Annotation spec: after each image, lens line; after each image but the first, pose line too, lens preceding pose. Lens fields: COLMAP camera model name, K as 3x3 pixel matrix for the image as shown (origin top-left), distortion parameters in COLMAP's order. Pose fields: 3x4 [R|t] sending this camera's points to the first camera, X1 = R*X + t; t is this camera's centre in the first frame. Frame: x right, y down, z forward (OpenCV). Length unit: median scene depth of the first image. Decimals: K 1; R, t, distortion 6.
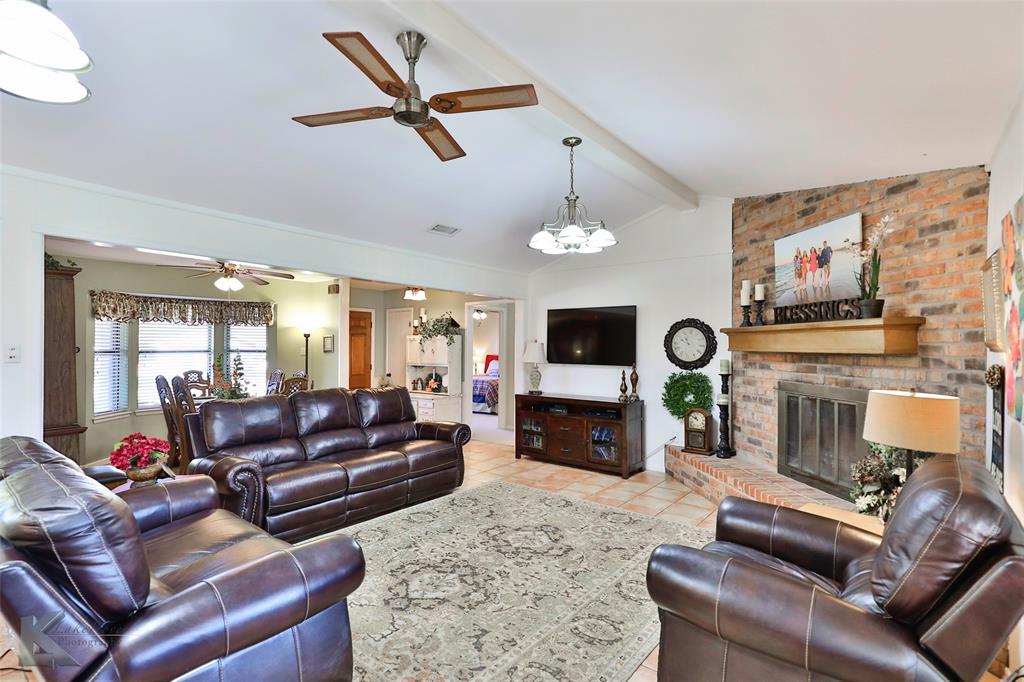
lens RADIAL K [[487.0, 0, 508.3], [0, 487.0, 341.2], [0, 0, 1]] dist [0.018490, -0.004586]
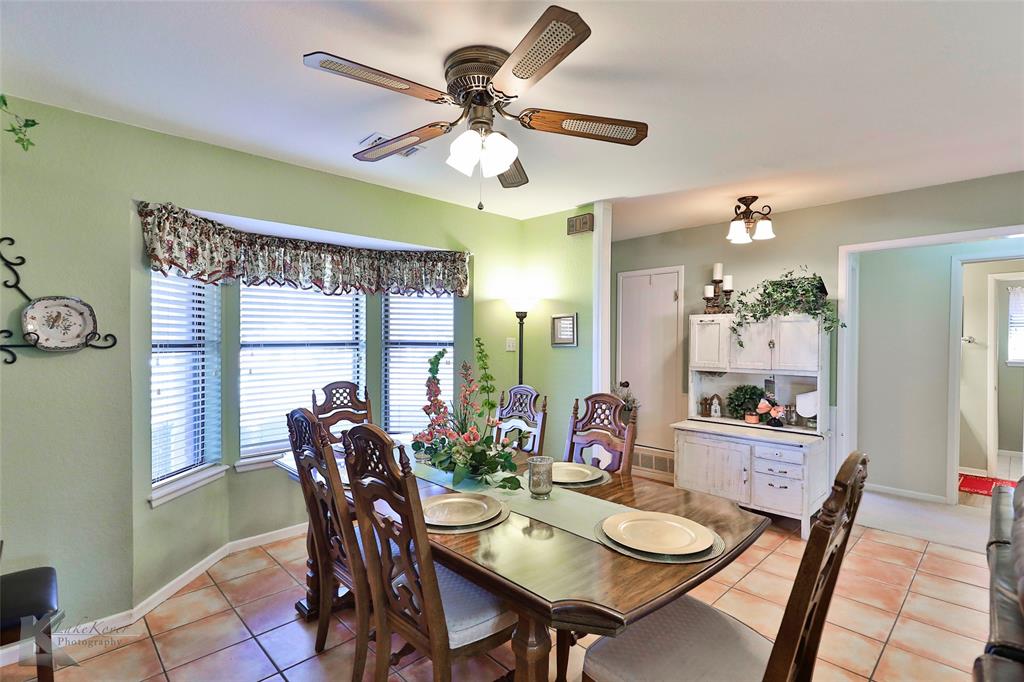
lens RADIAL K [[487.0, 0, 511.4], [0, 487.0, 341.9], [0, 0, 1]] dist [0.018490, -0.004586]
pose [[0.992448, 0.000712, -0.122666, -0.373813], [0.001412, 0.999851, 0.017226, 0.009218], [0.122659, -0.017269, 0.992299, 0.483443]]
